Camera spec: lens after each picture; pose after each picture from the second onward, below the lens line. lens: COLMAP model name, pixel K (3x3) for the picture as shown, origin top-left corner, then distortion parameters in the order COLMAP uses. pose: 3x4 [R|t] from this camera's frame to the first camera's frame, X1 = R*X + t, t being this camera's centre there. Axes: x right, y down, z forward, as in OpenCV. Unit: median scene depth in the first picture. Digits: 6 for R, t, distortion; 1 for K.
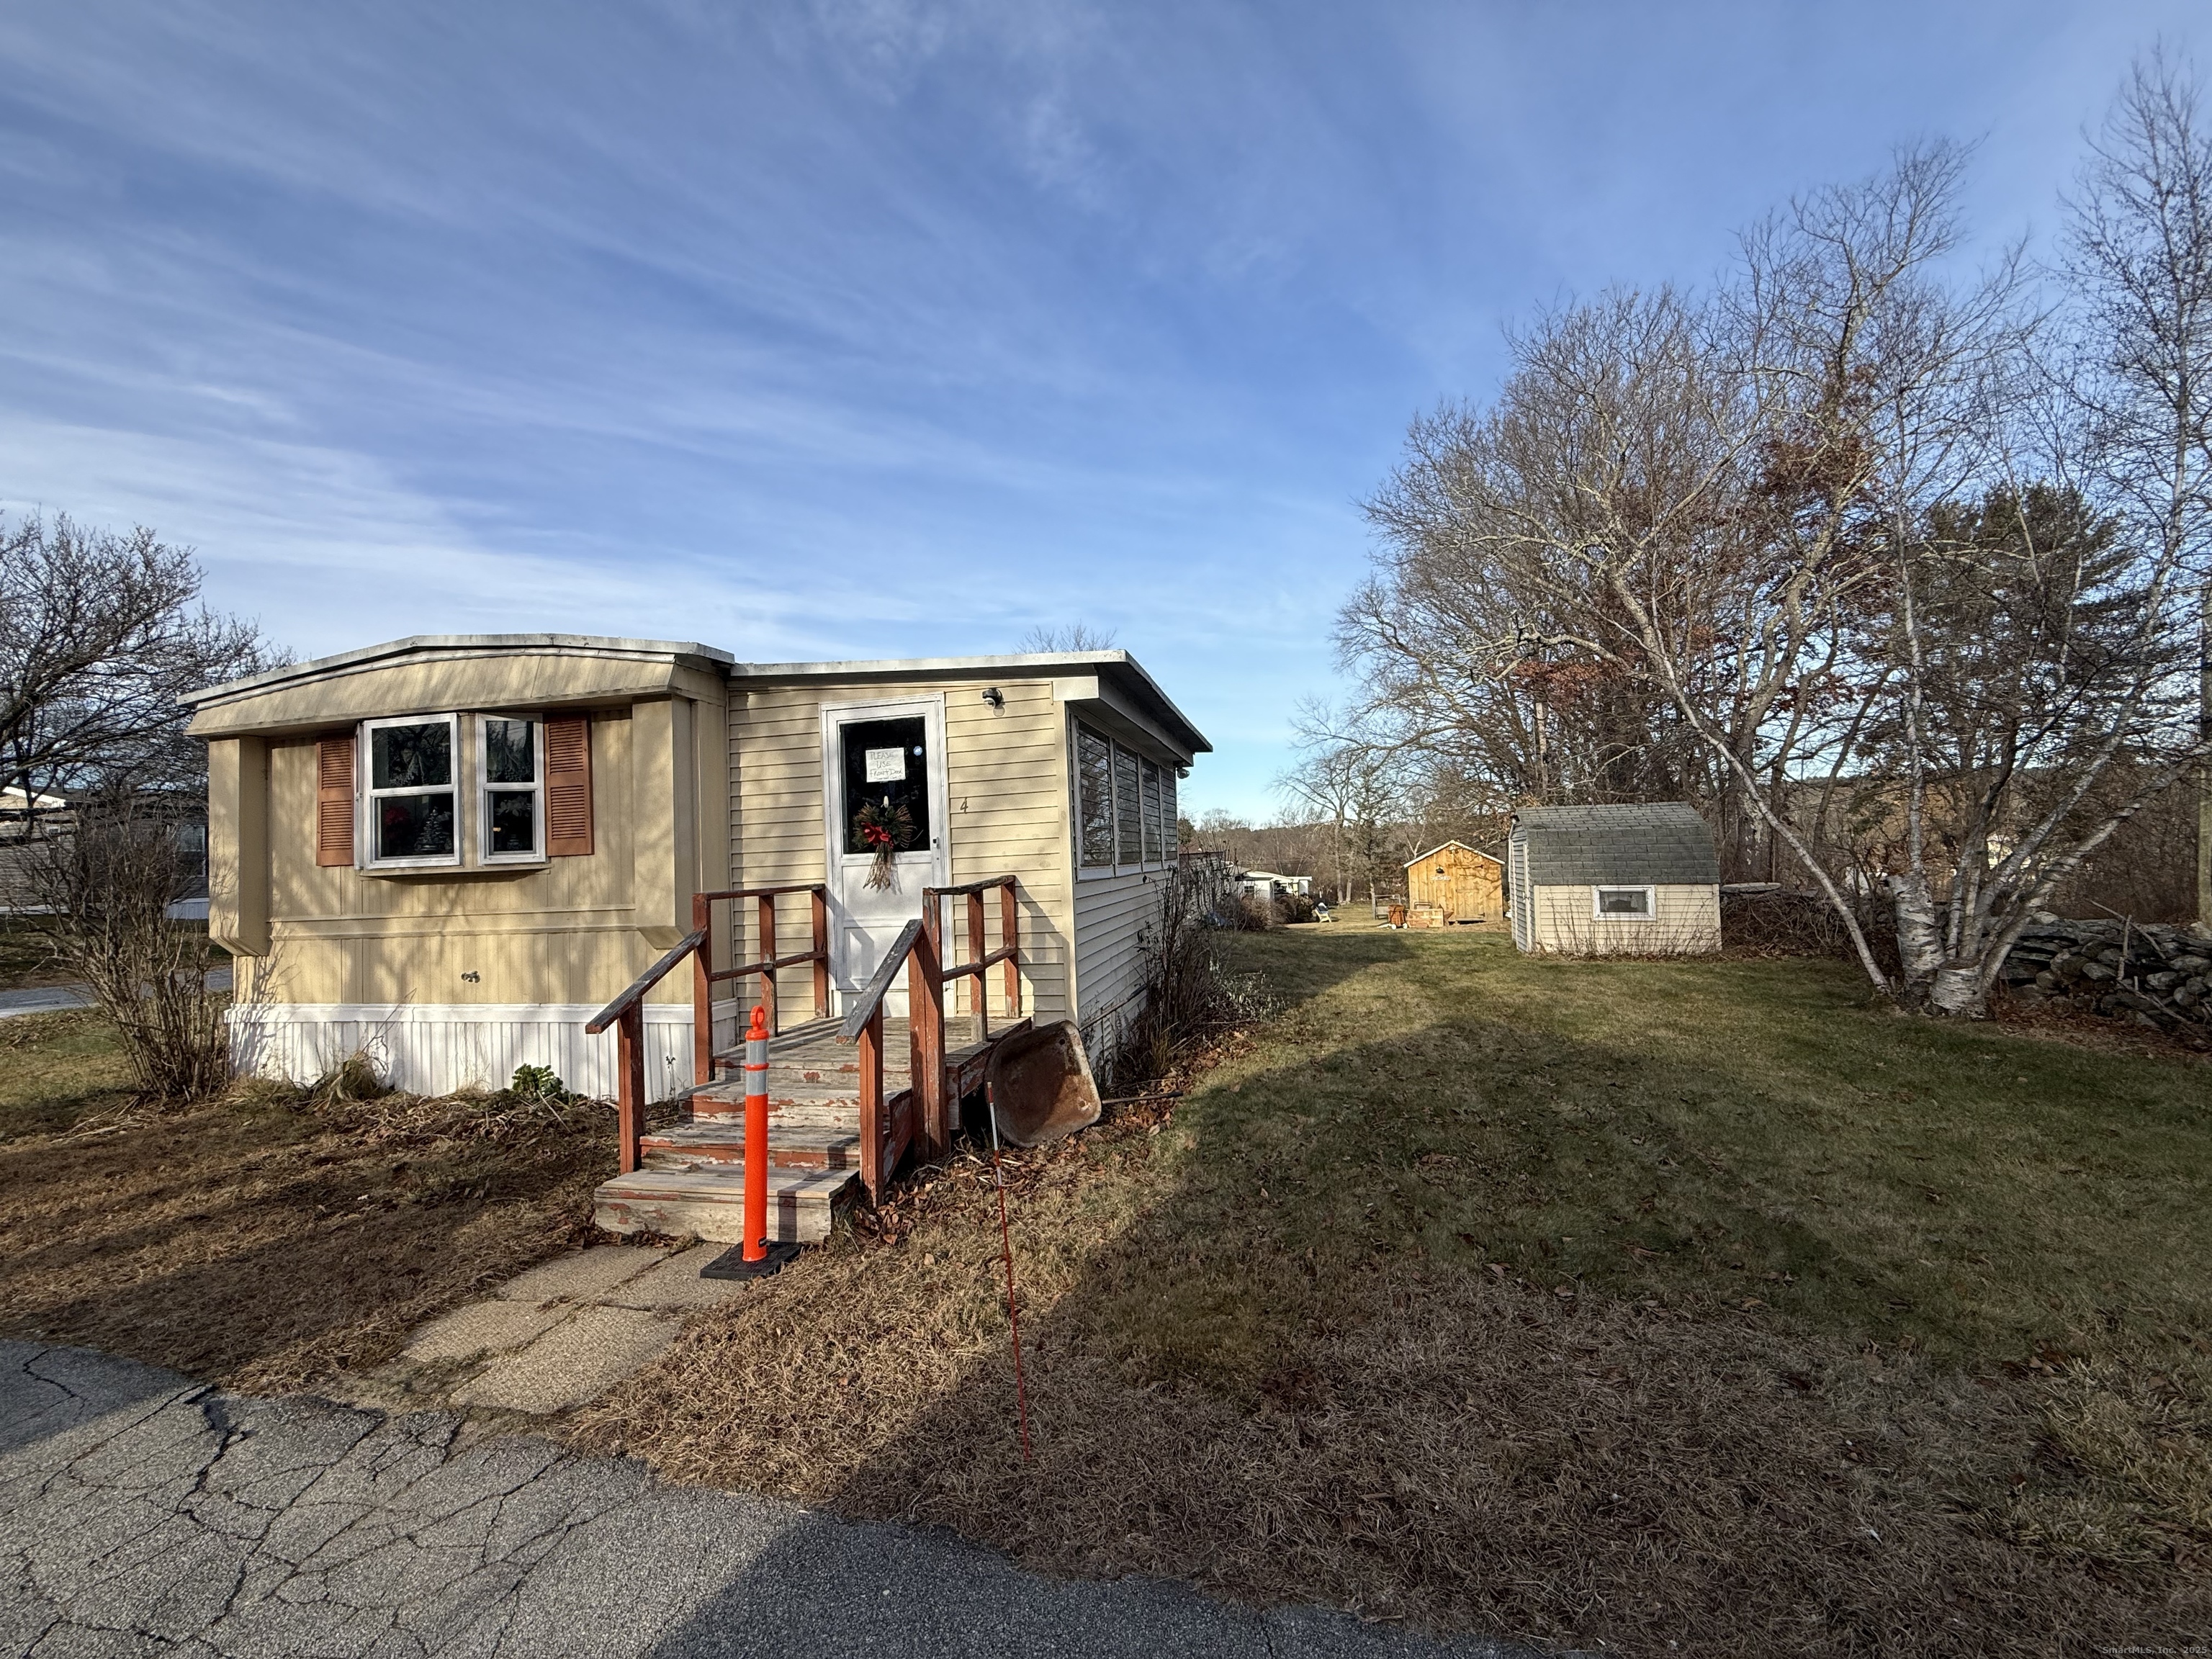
lens RADIAL K [[880.8, 0, 1098.7], [0, 880.8, 826.7], [0, 0, 1]] dist [0.001535, -0.000798]
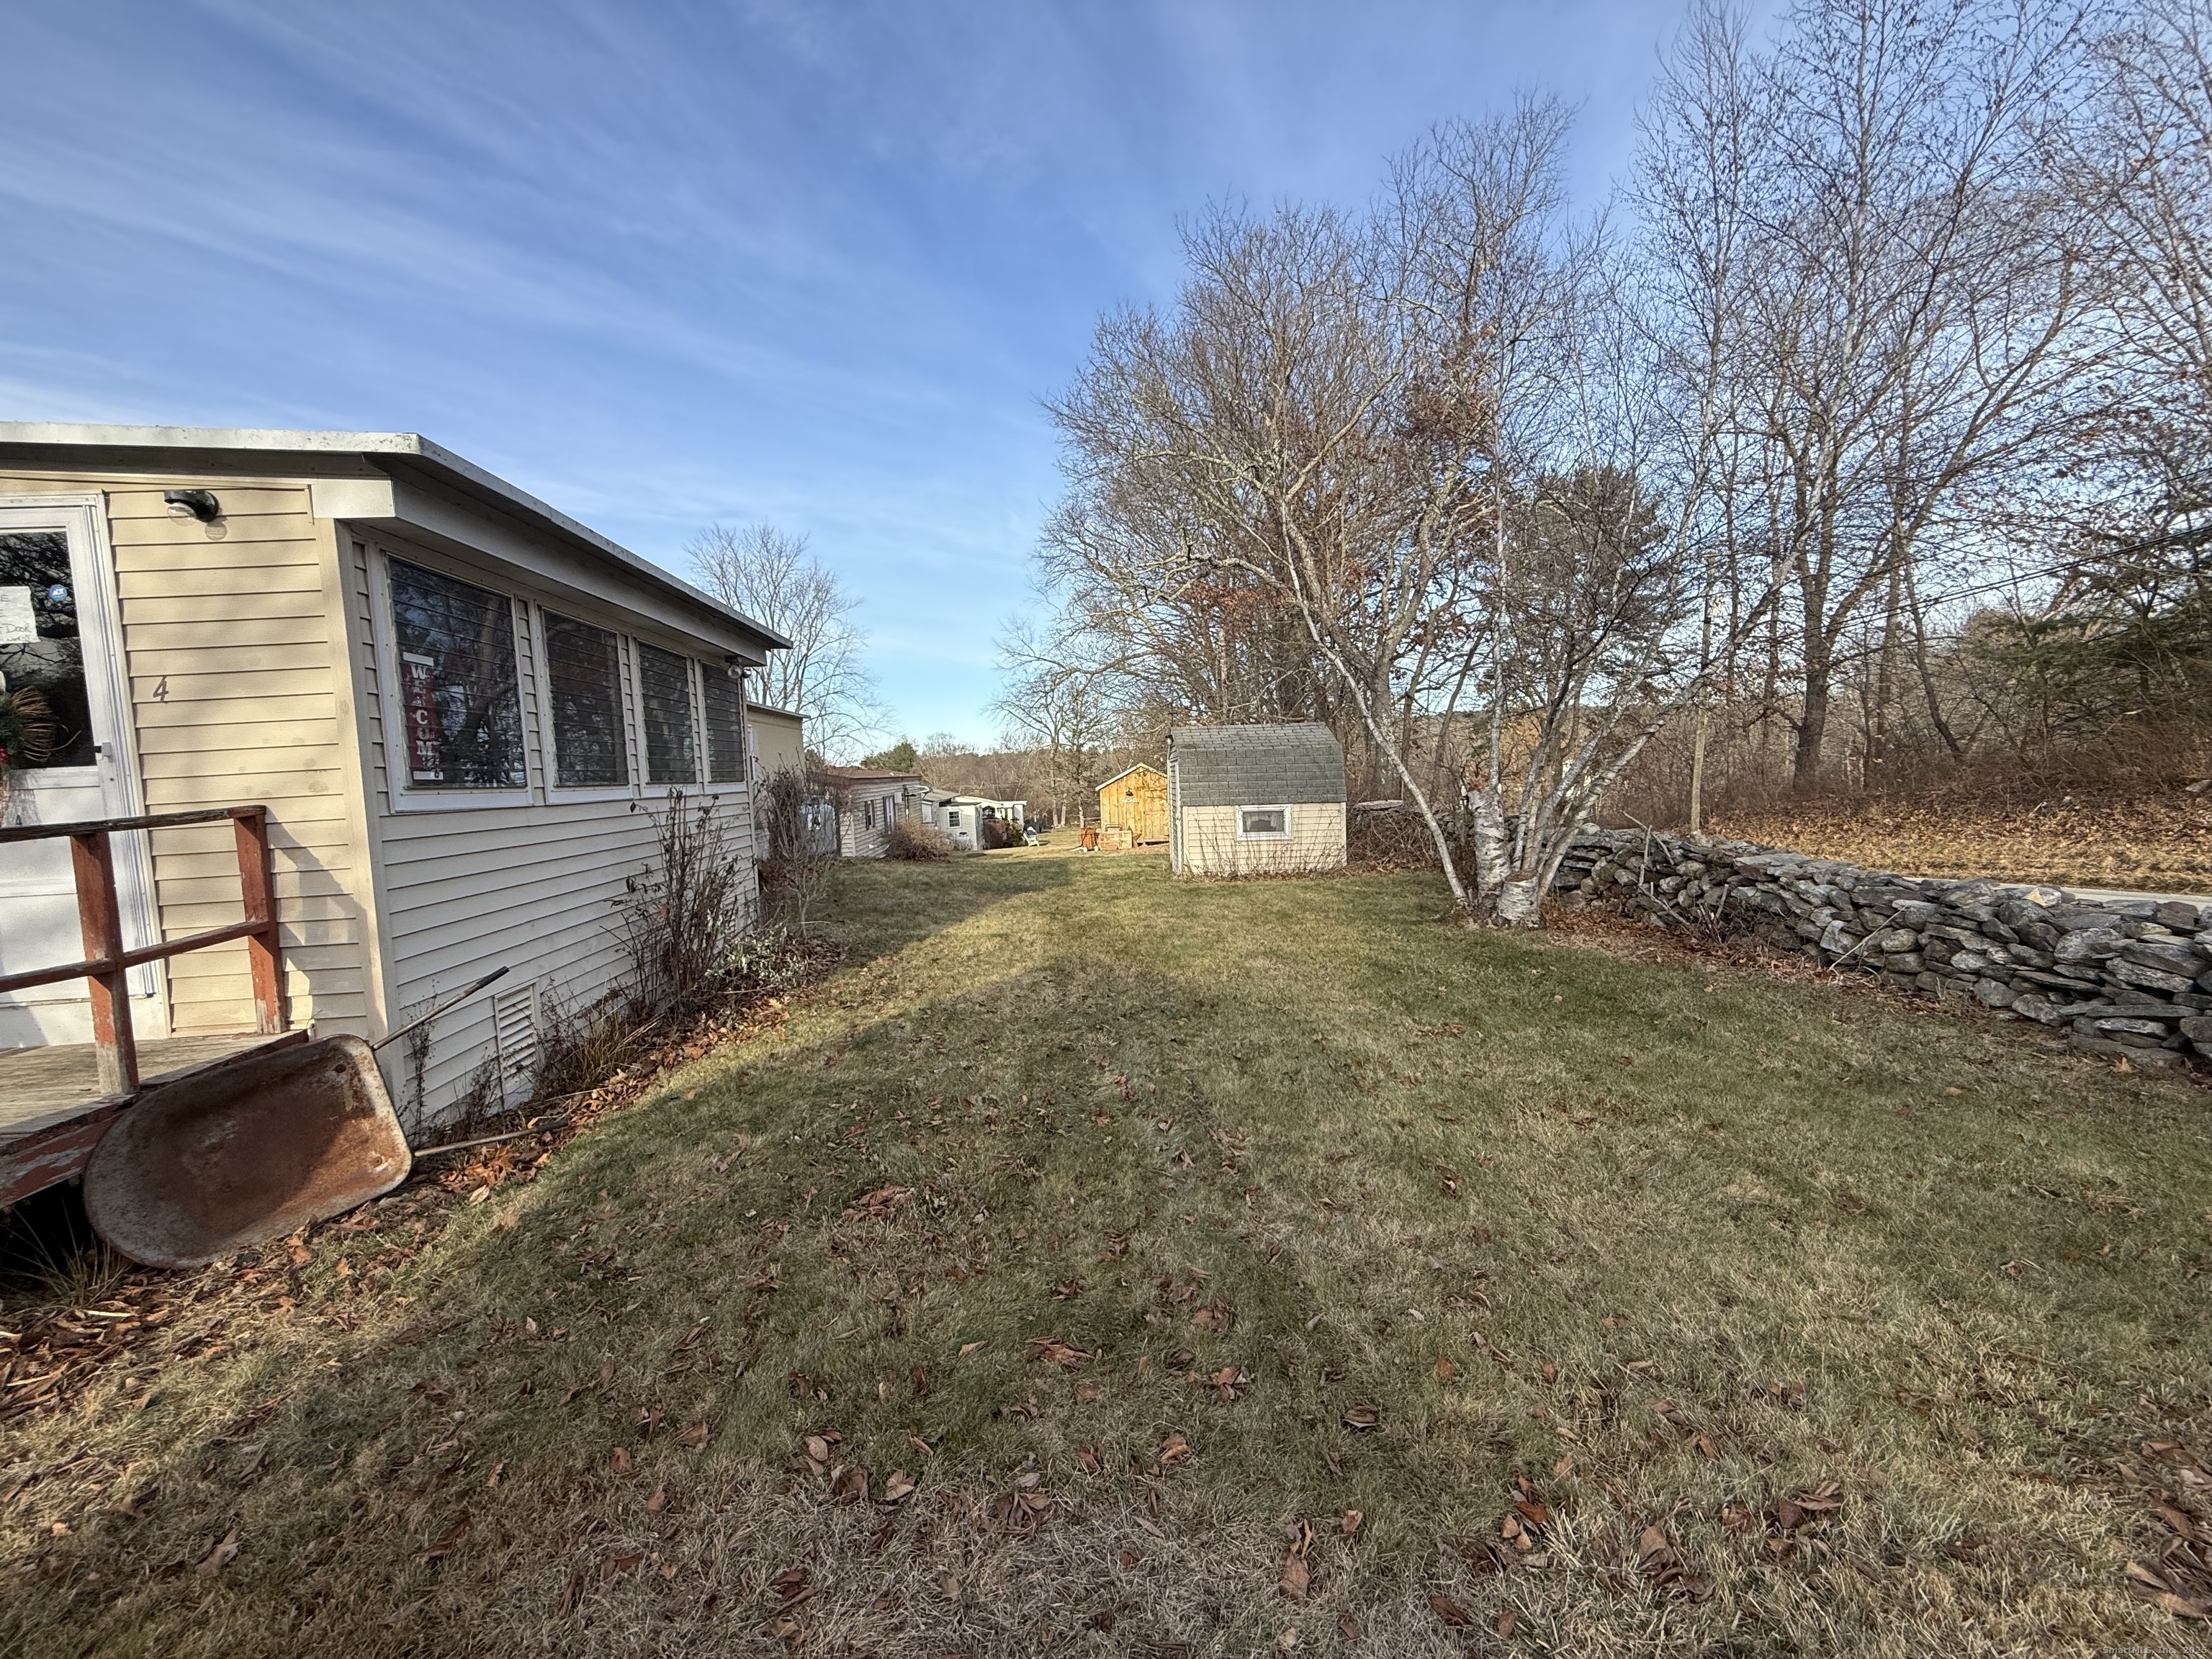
lens RADIAL K [[880.8, 0, 1102.3], [0, 880.8, 826.0], [0, 0, 1]] dist [0.001535, -0.000798]
pose [[0.953214, -0.023341, 0.301394, 0.245906], [-0.001850, 0.996546, 0.083028, 0.015663], [-0.302291, -0.079701, 0.949878, 0.213614]]
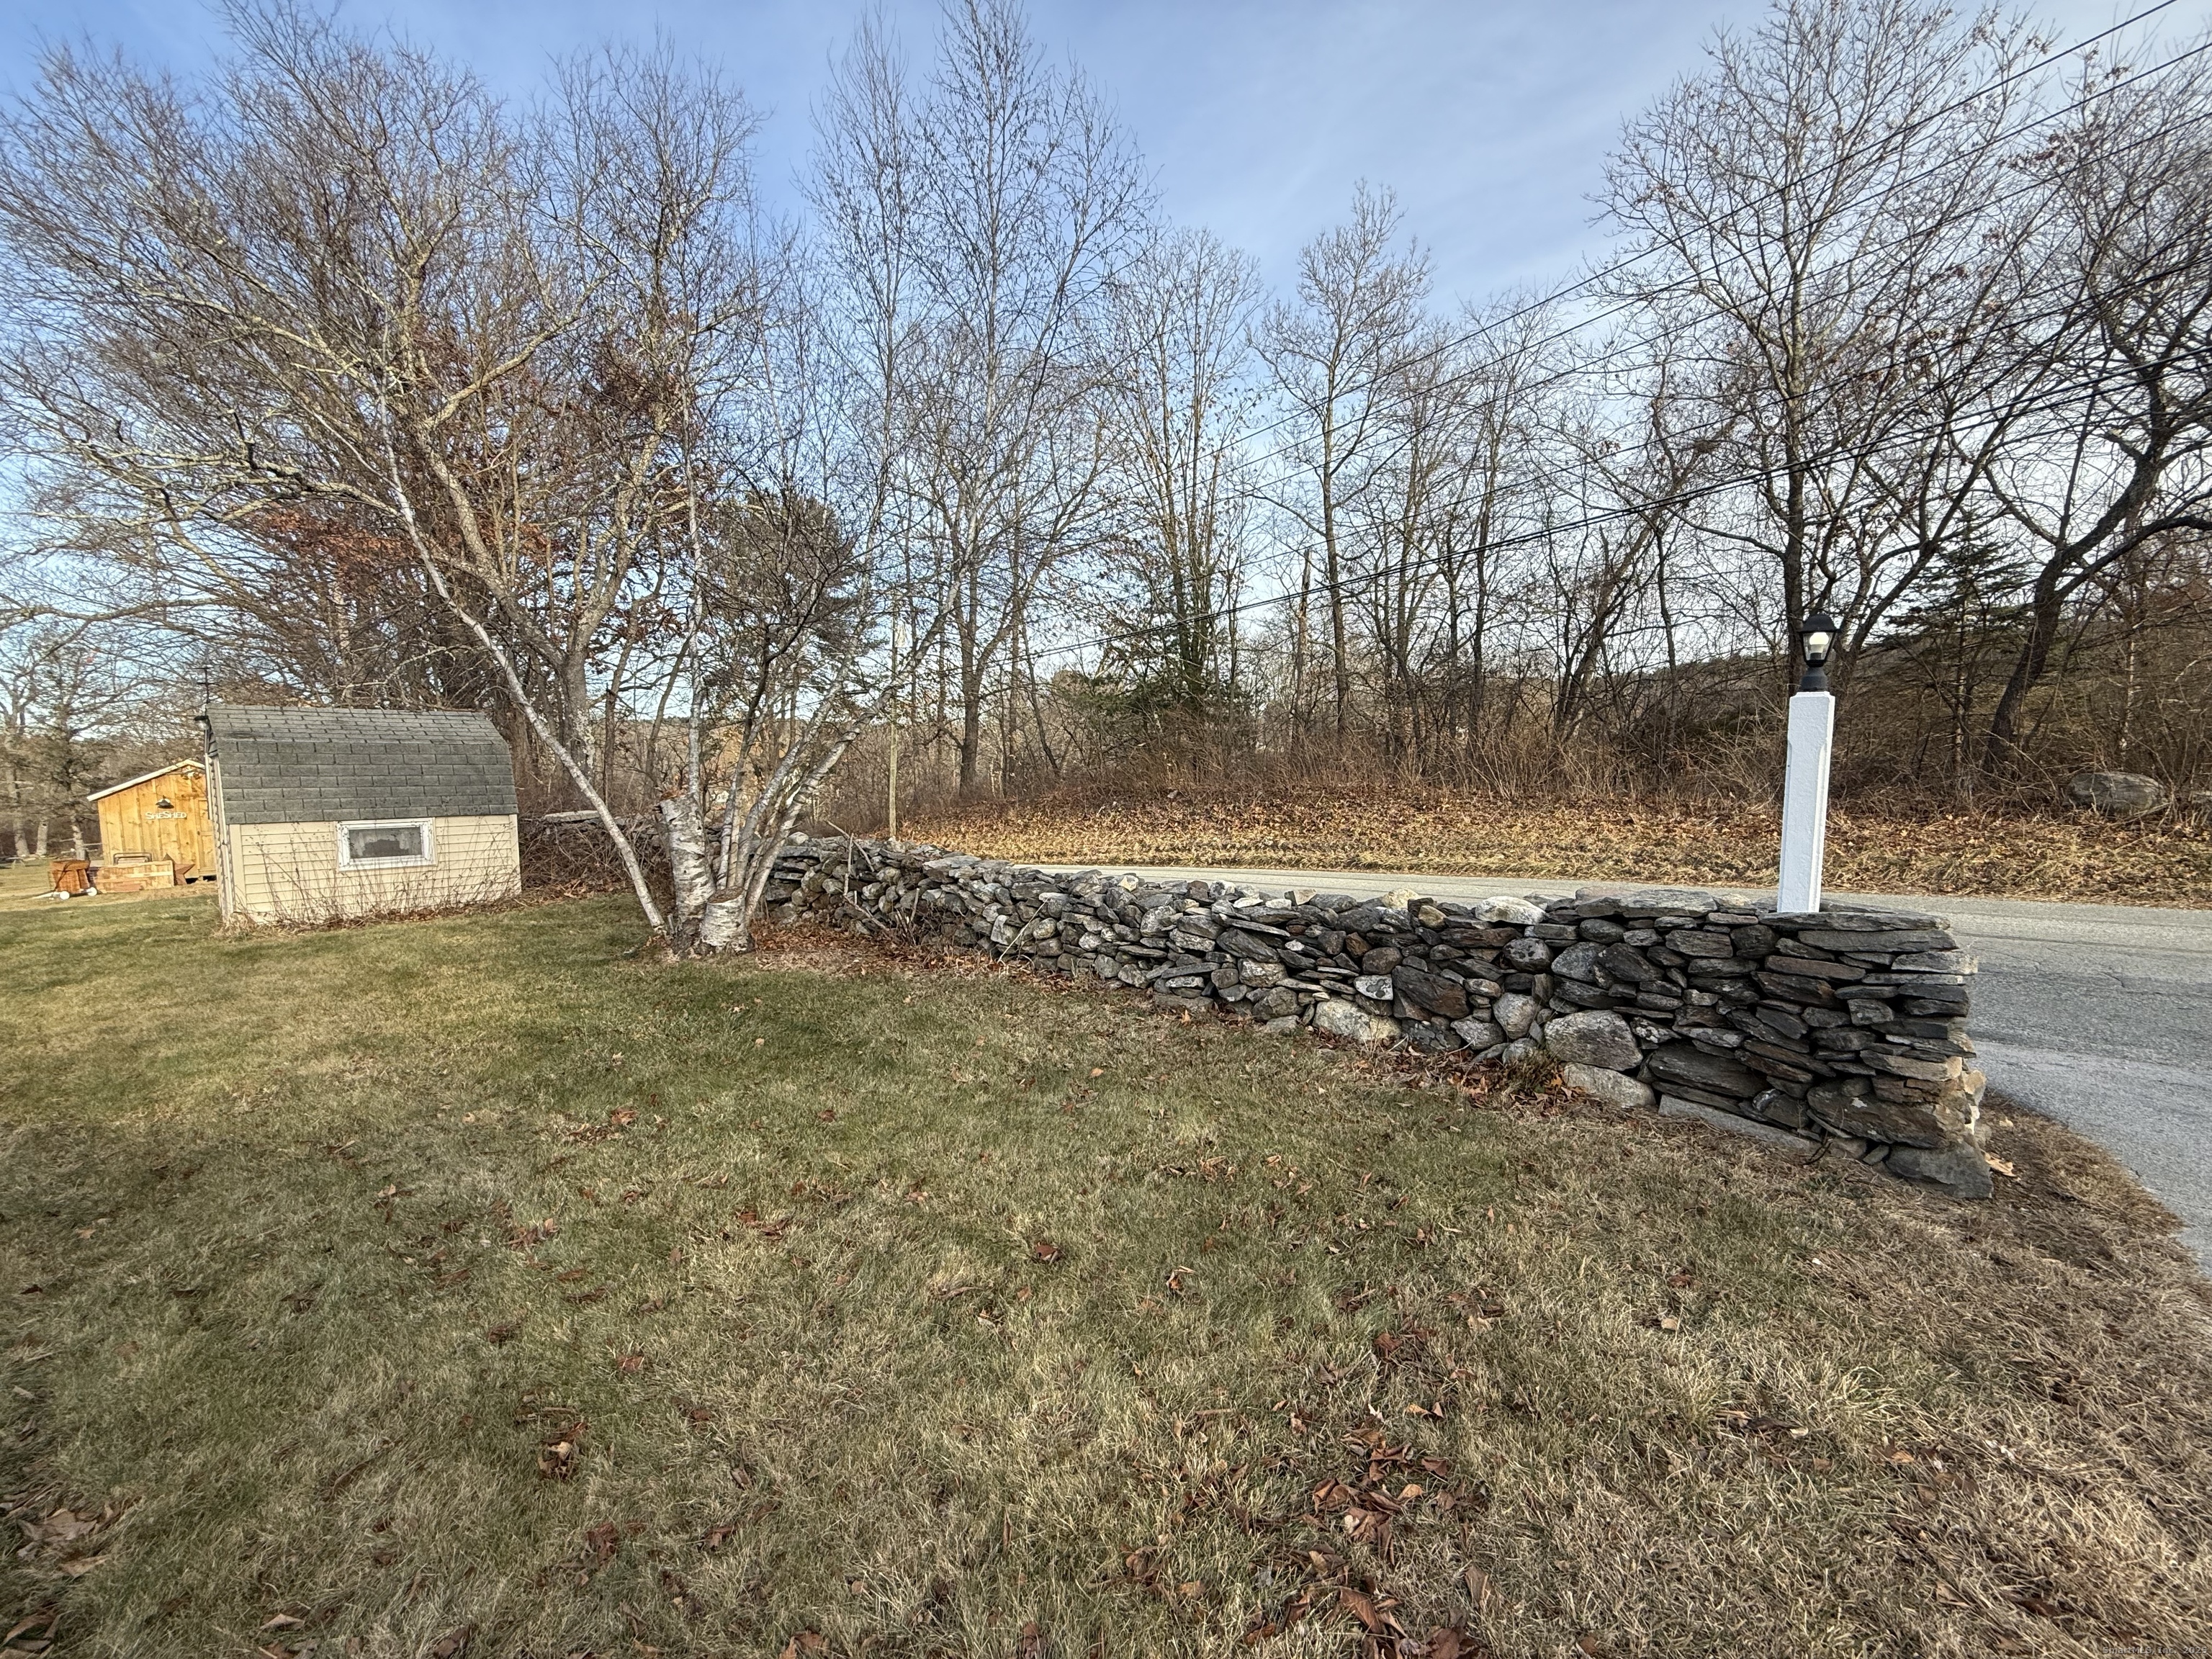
lens RADIAL K [[880.8, 0, 1101.1], [0, 880.8, 838.5], [0, 0, 1]] dist [0.001535, -0.000798]
pose [[0.424944, -0.054854, 0.903556, 0.389599], [-0.029292, 0.996806, 0.074291, 0.021239], [-0.904745, -0.058036, 0.421980, 0.322851]]
